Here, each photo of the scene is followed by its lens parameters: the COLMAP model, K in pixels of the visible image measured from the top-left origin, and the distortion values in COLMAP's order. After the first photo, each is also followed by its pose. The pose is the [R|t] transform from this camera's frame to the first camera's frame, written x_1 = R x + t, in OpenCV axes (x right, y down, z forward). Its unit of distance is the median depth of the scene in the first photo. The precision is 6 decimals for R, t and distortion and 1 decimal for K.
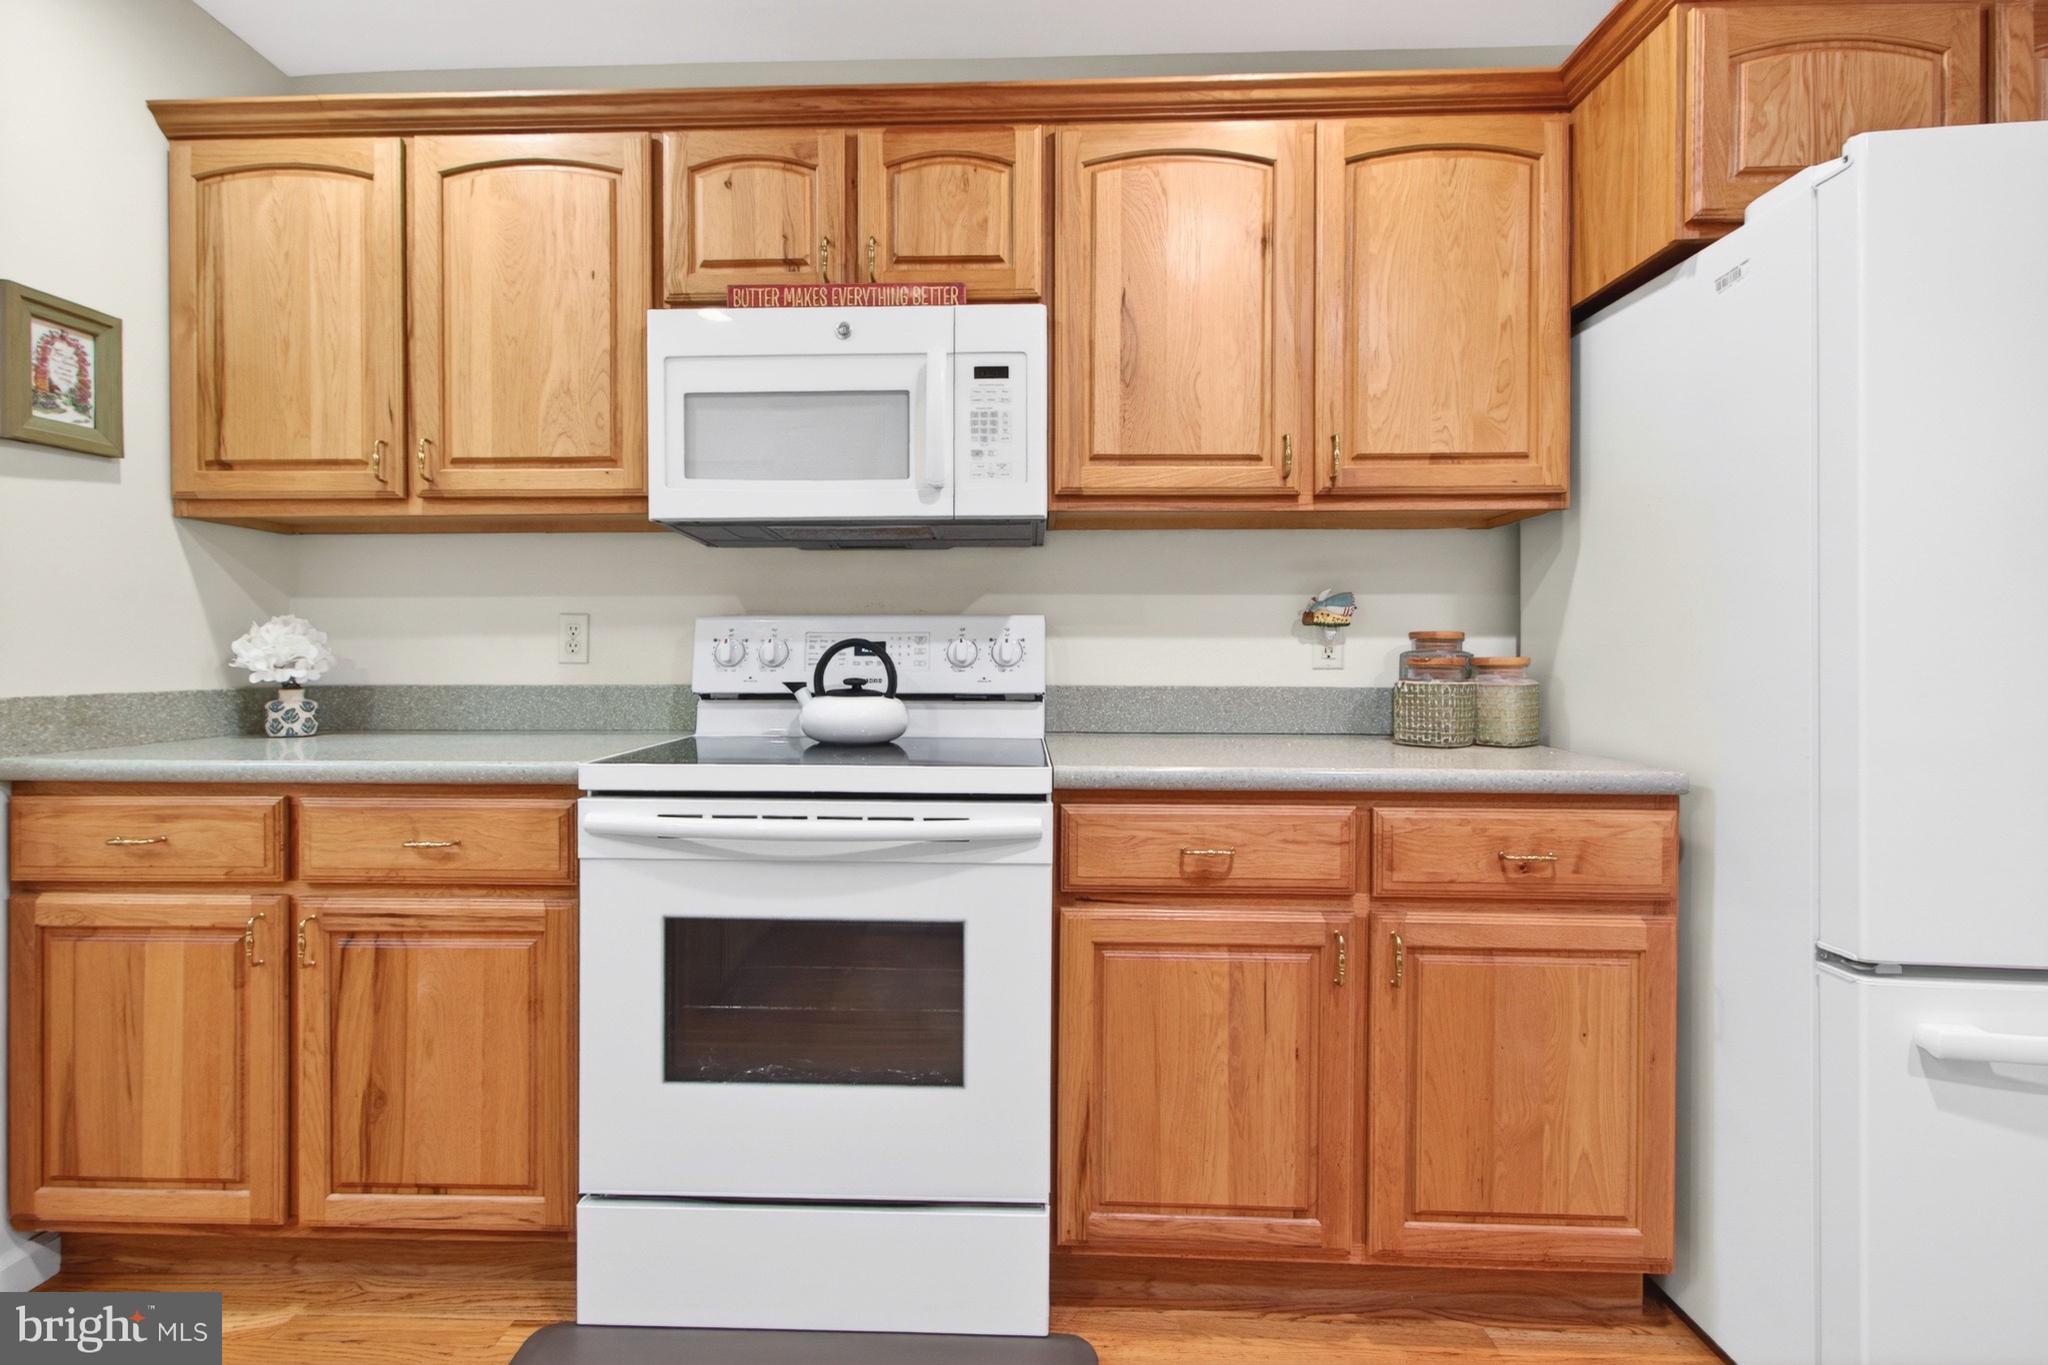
lens RADIAL K [[972.6, 0, 985.1], [0, 972.6, 660.9], [0, 0, 1]] dist [0.012598, -0.000076]
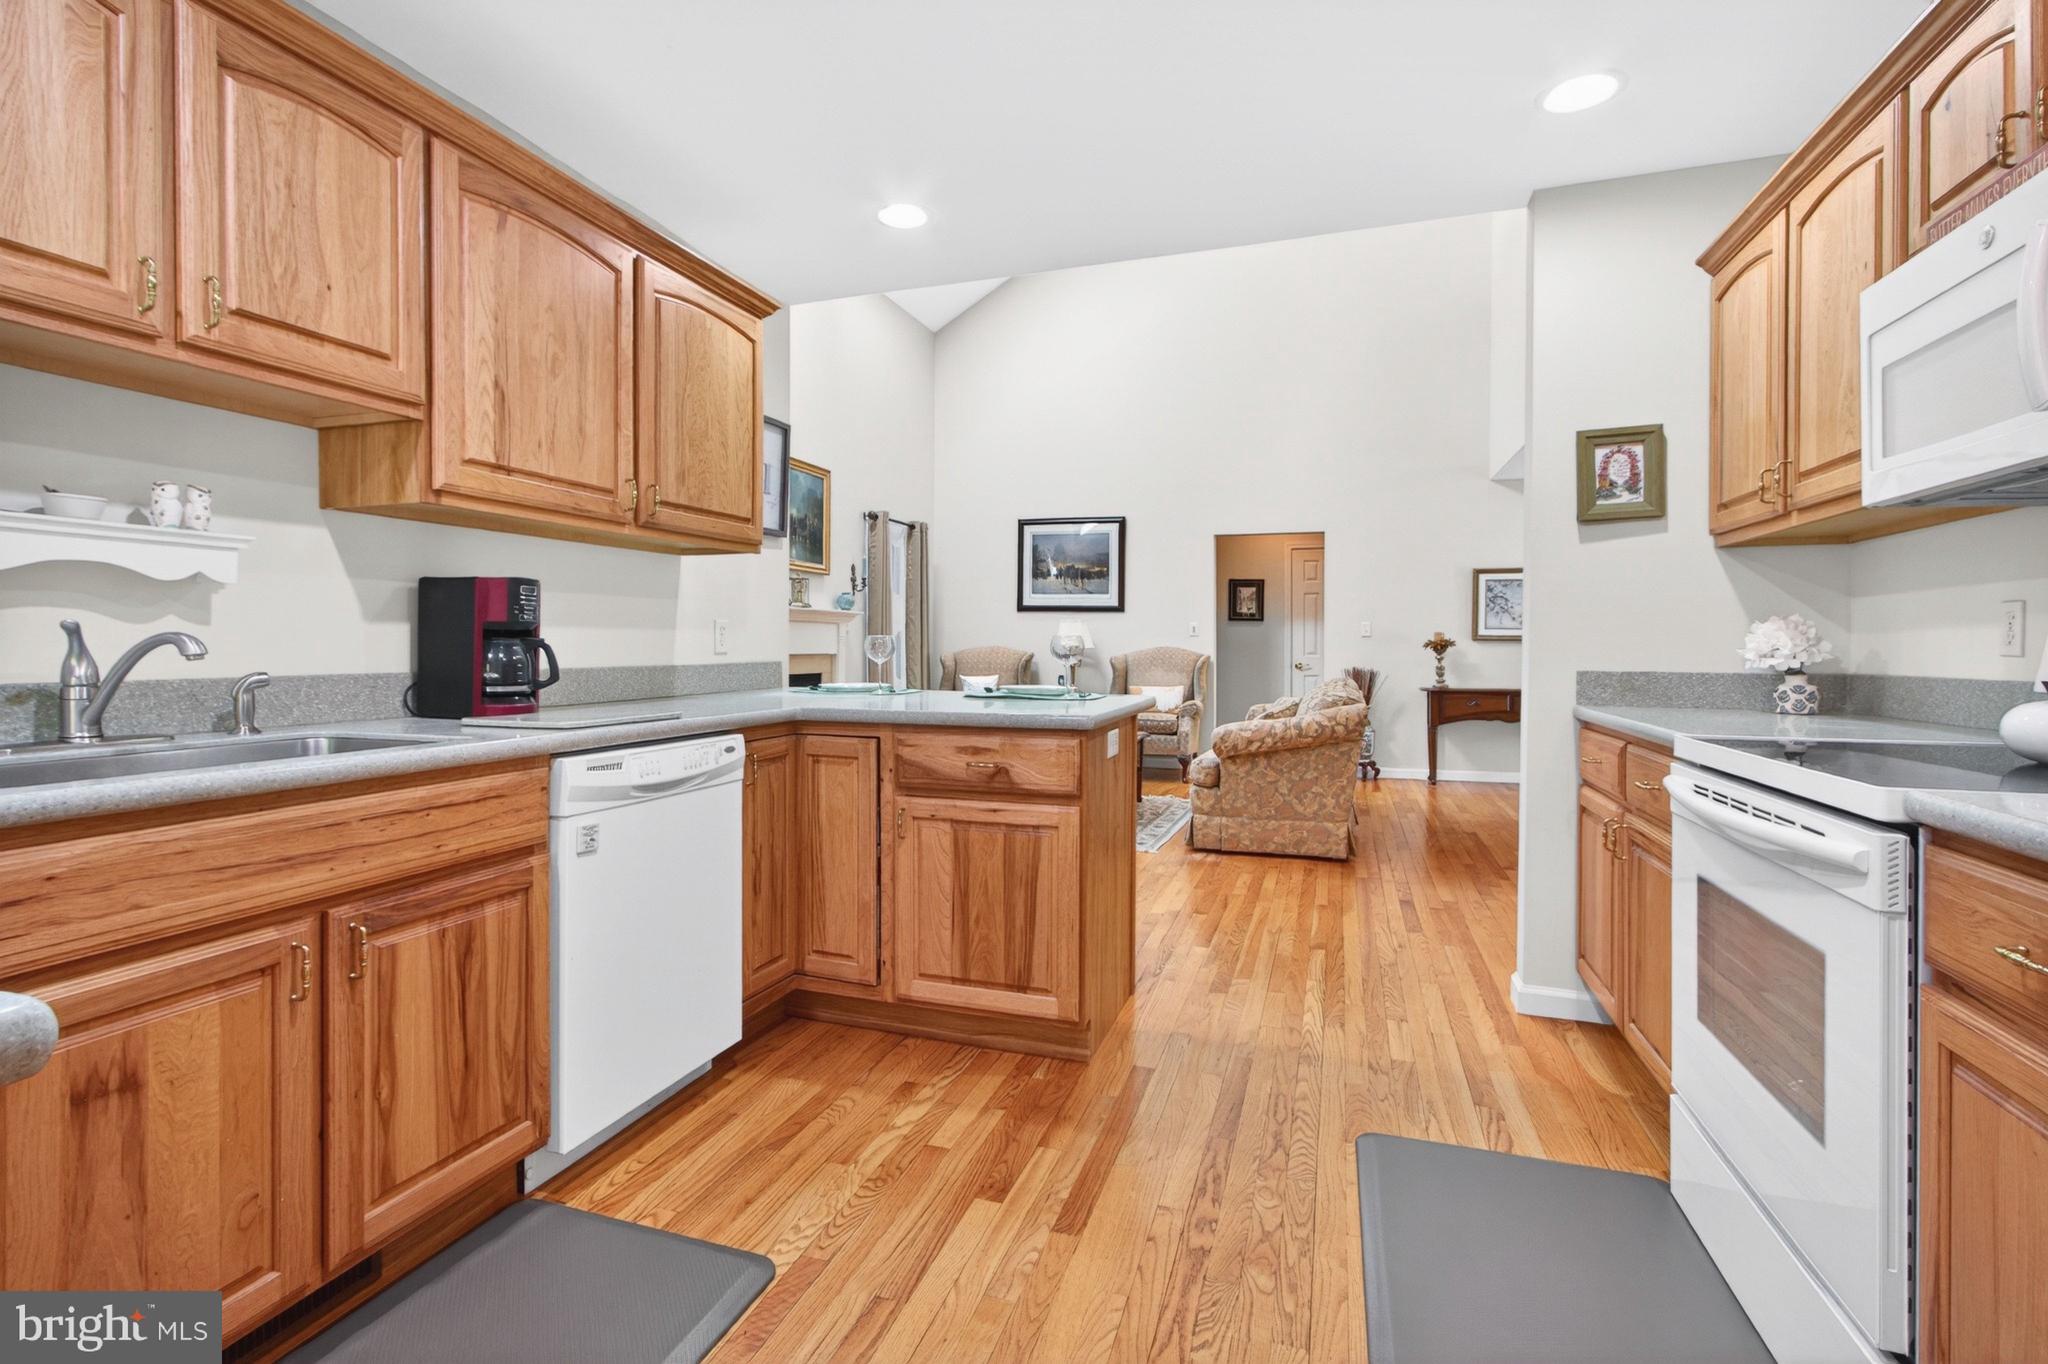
lens RADIAL K [[976.3, 0, 994.5], [0, 976.3, 651.4], [0, 0, 1]] dist [-0.014456, 0.019239]
pose [[-0.292565, 0.003480, -0.956239, 0.893115], [-0.008889, 0.999940, 0.006358, 0.000728], [0.956204, 0.010360, -0.292517, 0.484529]]
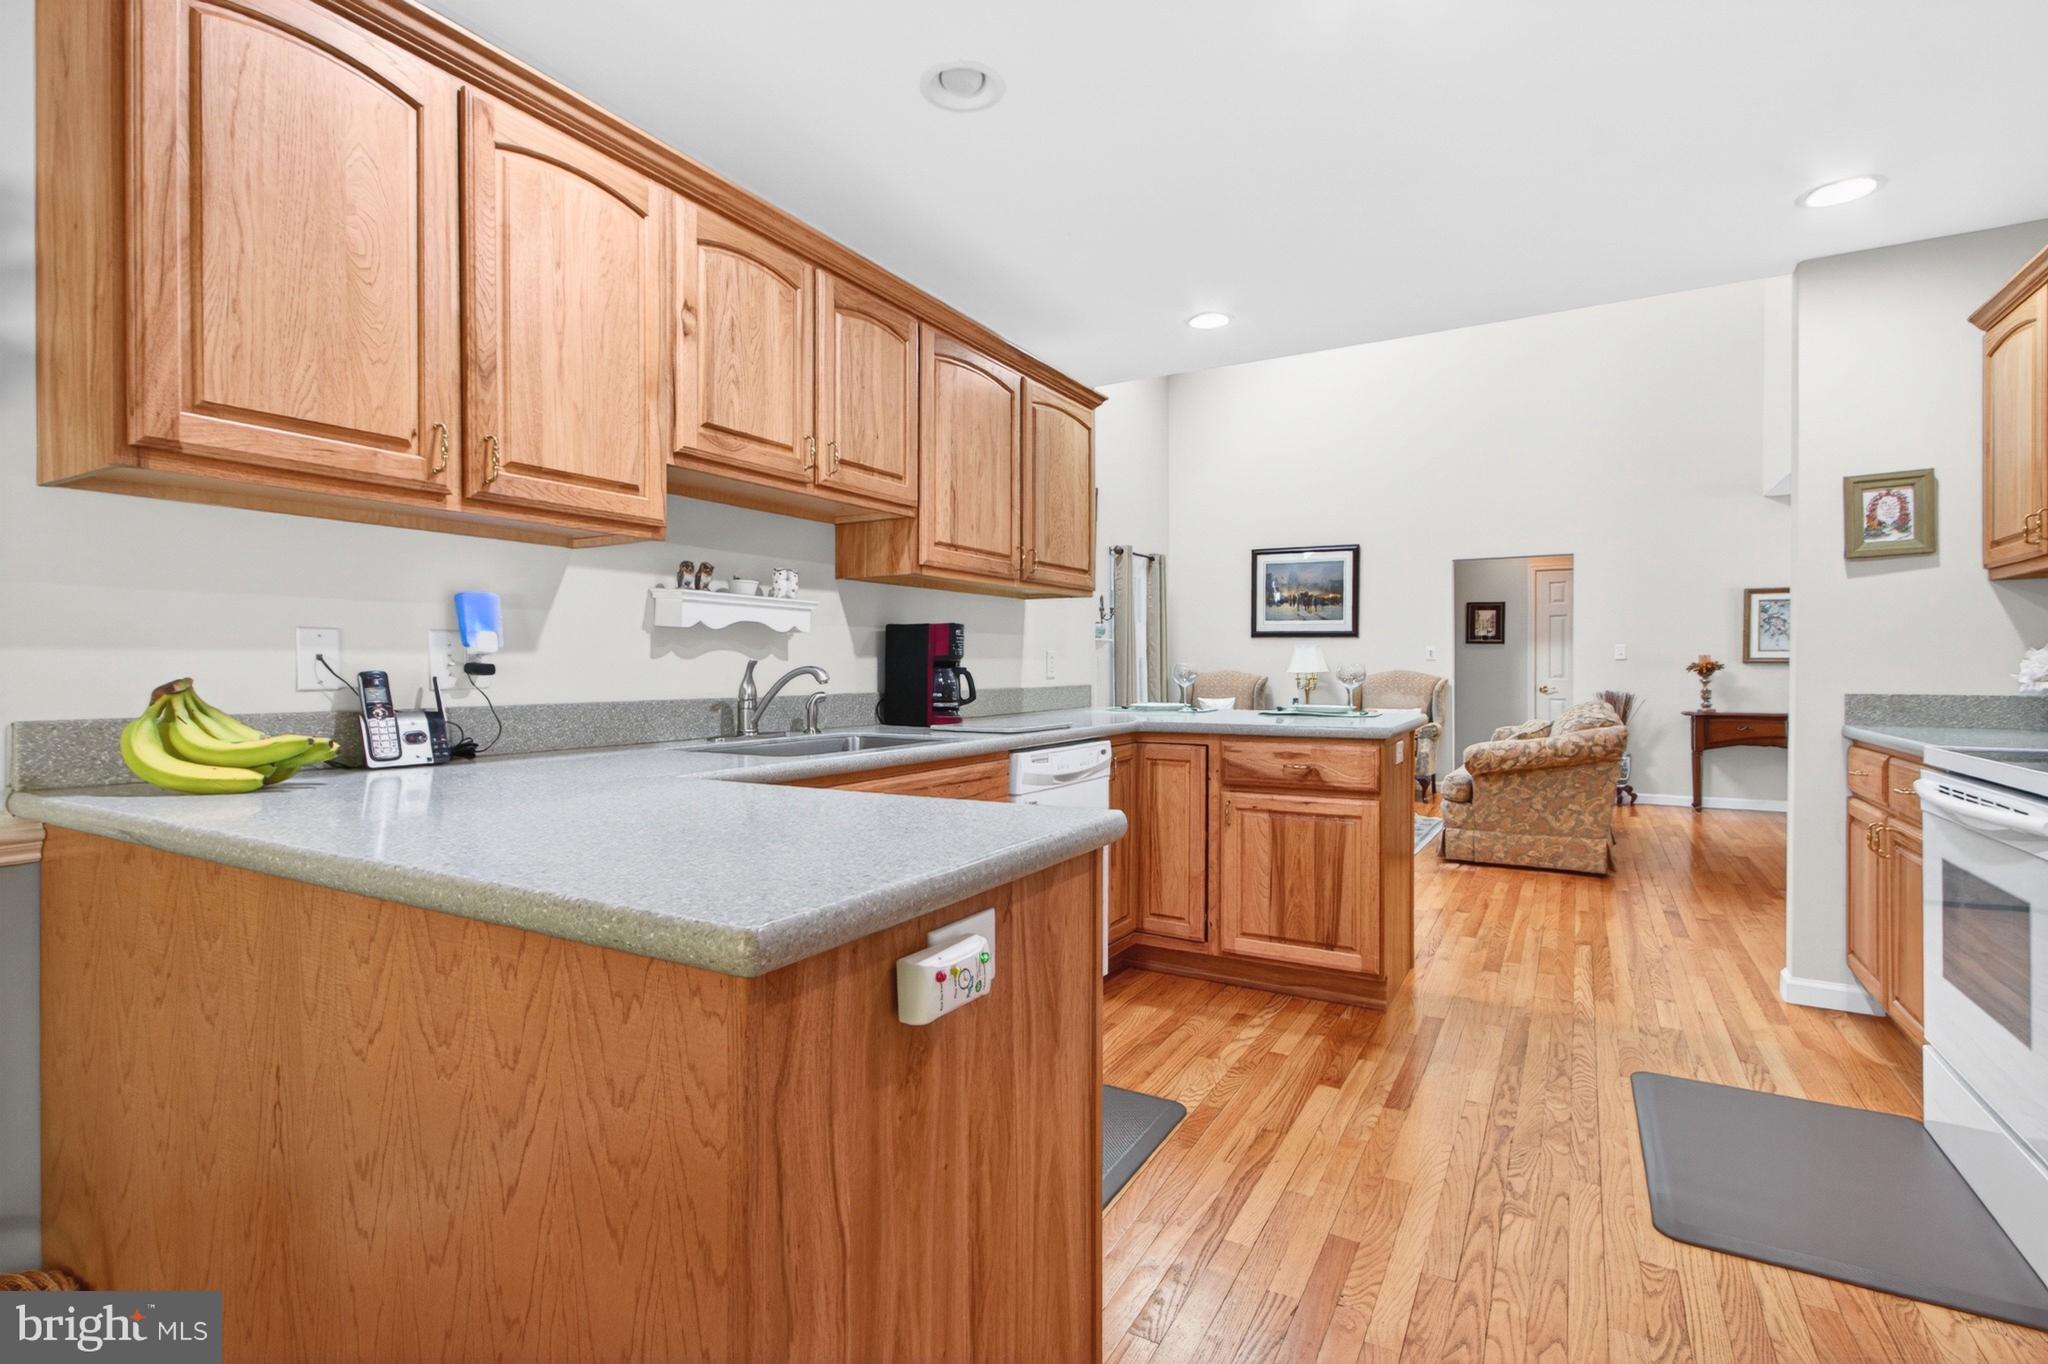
lens RADIAL K [[983.6, 0, 998.2], [0, 983.6, 669.6], [0, 0, 1]] dist [0.005769, 0.000465]
pose [[-0.470936, -0.000373, -0.882167, 1.391392], [-0.005934, 0.999979, 0.002744, -0.005032], [0.882147, 0.006527, -0.470928, 0.420071]]
